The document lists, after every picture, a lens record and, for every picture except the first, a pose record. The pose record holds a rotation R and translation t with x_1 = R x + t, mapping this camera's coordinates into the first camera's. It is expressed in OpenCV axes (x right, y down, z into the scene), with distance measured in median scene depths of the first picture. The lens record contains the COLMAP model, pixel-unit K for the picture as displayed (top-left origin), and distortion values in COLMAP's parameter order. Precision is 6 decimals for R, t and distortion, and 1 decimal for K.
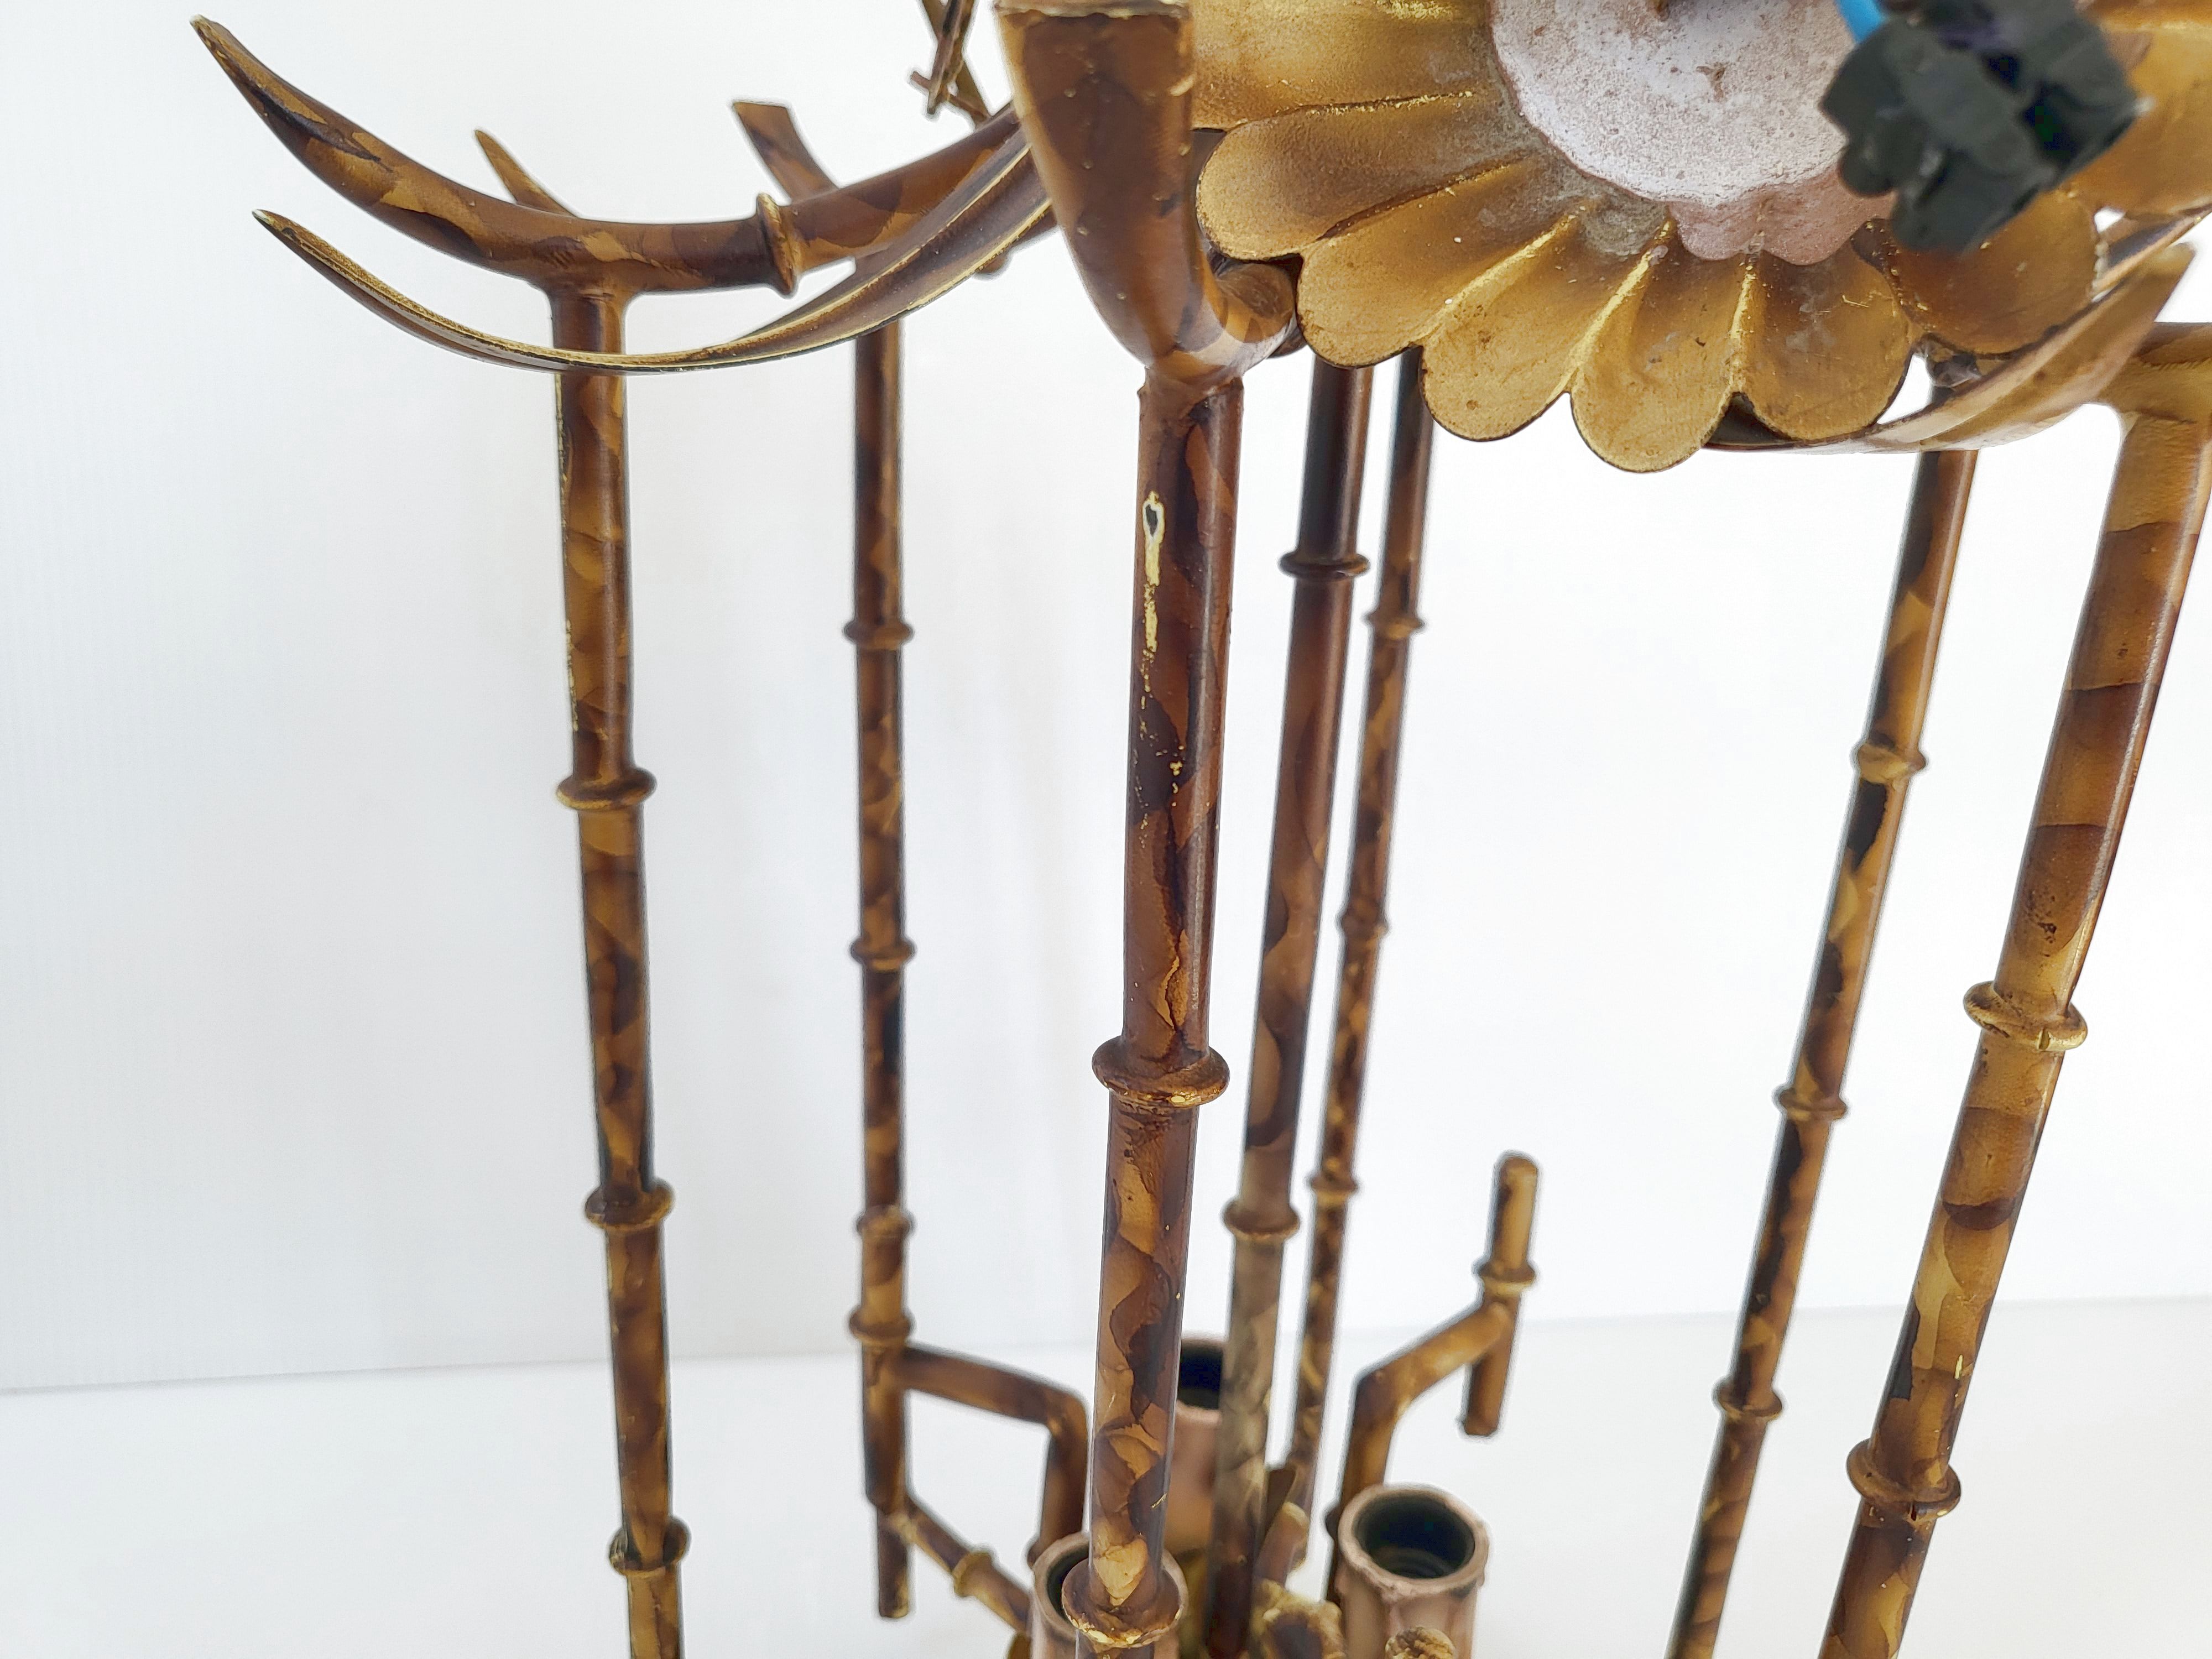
lens RADIAL K [[1680.9, 0, 1109.6], [0, 1680.9, 825.5], [0, 0, 1]] dist [-0.038028, -0.007242]
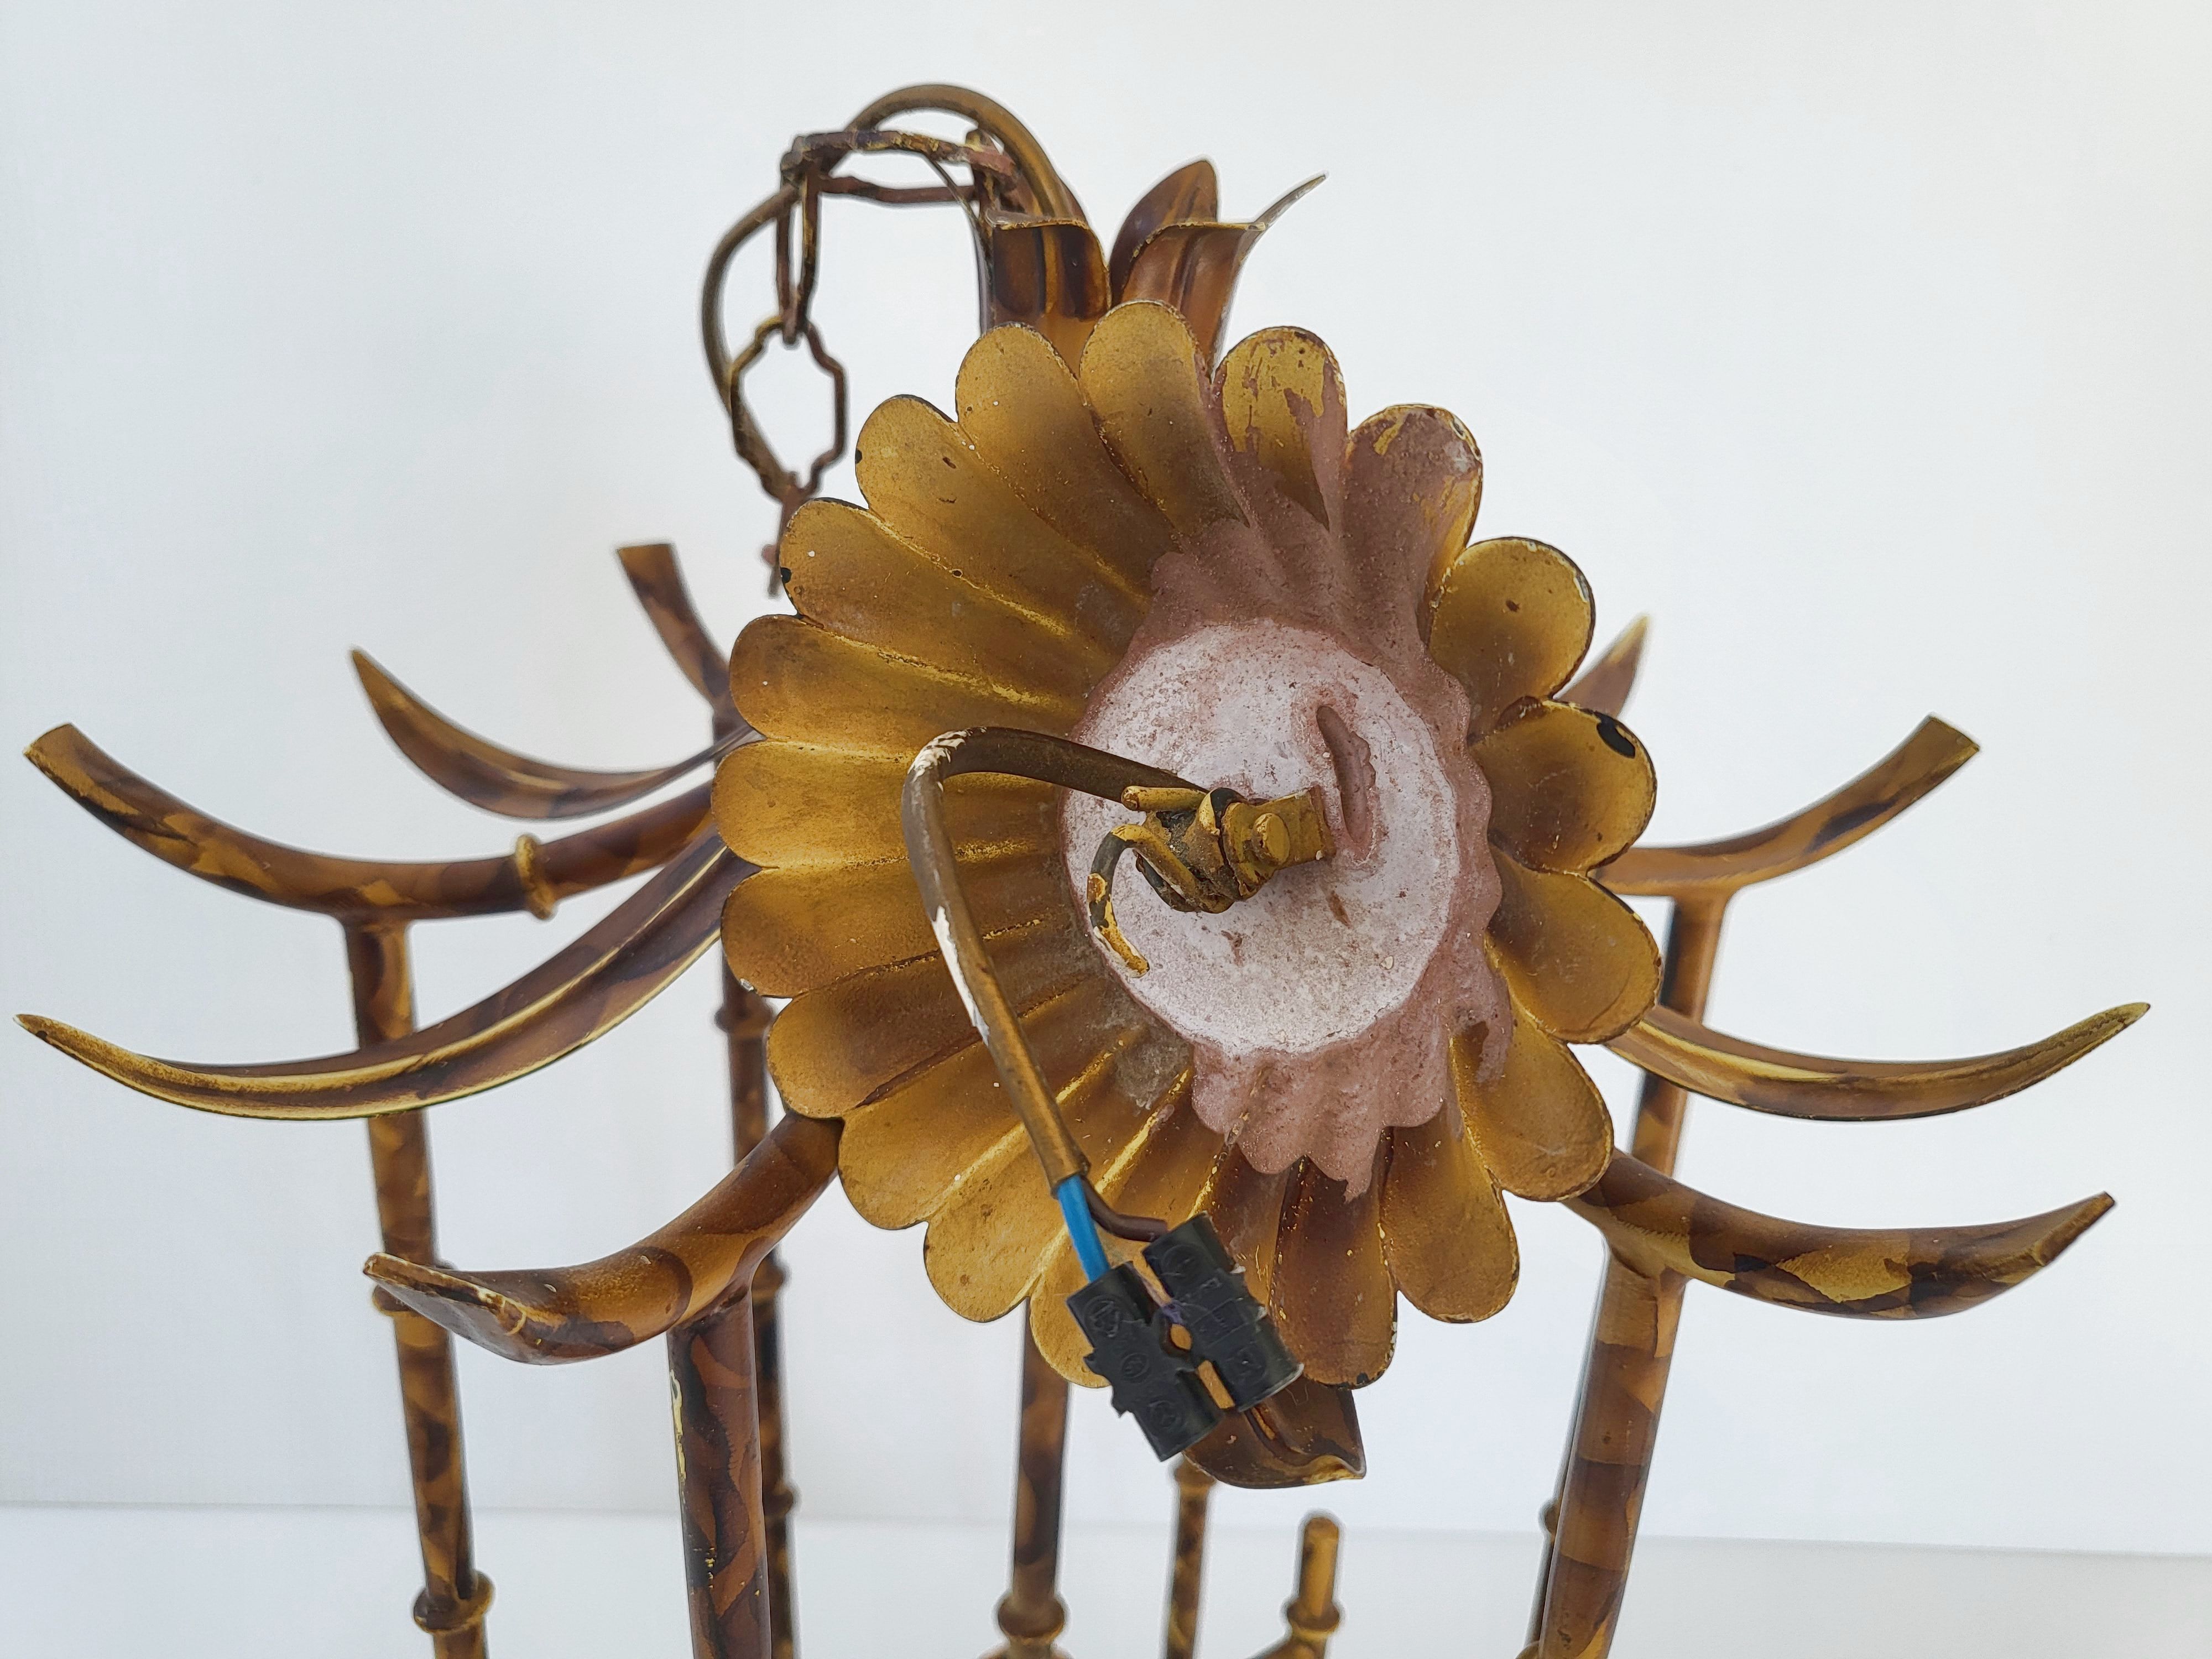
lens RADIAL K [[1680.9, 0, 1116.0], [0, 1680.9, 839.3], [0, 0, 1]] dist [-0.038028, -0.007242]
pose [[0.995705, 0.040001, -0.083496, 0.368106], [-0.036960, 0.998607, 0.037656, -0.548195], [0.084886, -0.034409, 0.995796, -0.132158]]
